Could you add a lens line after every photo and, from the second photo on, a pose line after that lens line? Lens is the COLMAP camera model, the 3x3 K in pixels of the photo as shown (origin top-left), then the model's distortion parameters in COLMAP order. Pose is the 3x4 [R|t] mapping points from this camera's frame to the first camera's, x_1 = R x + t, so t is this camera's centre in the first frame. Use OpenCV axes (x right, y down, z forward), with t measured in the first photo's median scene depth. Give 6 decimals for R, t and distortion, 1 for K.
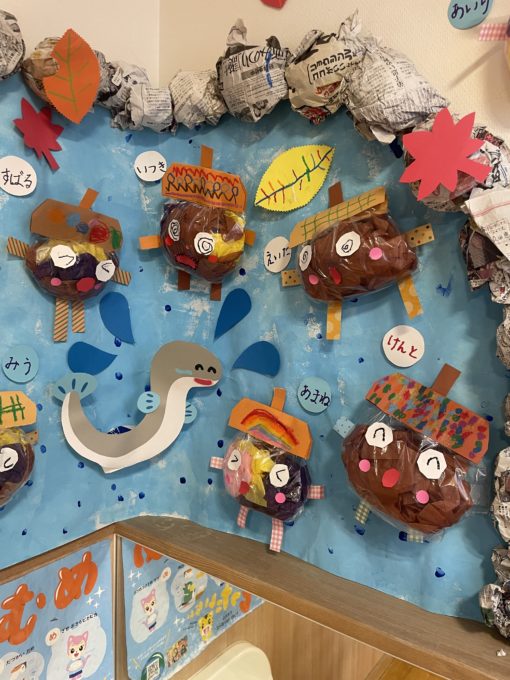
lens RADIAL K [[513.6, 0, 250.1], [0, 513.6, 340.5], [0, 0, 1]] dist [0.060219, -0.066546]
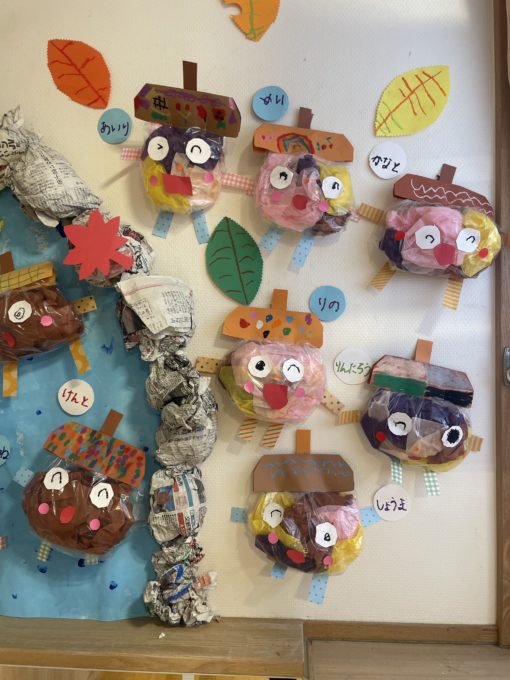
lens RADIAL K [[513.6, 0, 255.3], [0, 513.6, 338.0], [0, 0, 1]] dist [0.060219, -0.066546]
pose [[0.832082, -0.029153, 0.553886, -0.010435], [0.061449, 0.997316, -0.039820, -0.054609], [-0.551239, 0.067169, 0.831639, -0.218080]]
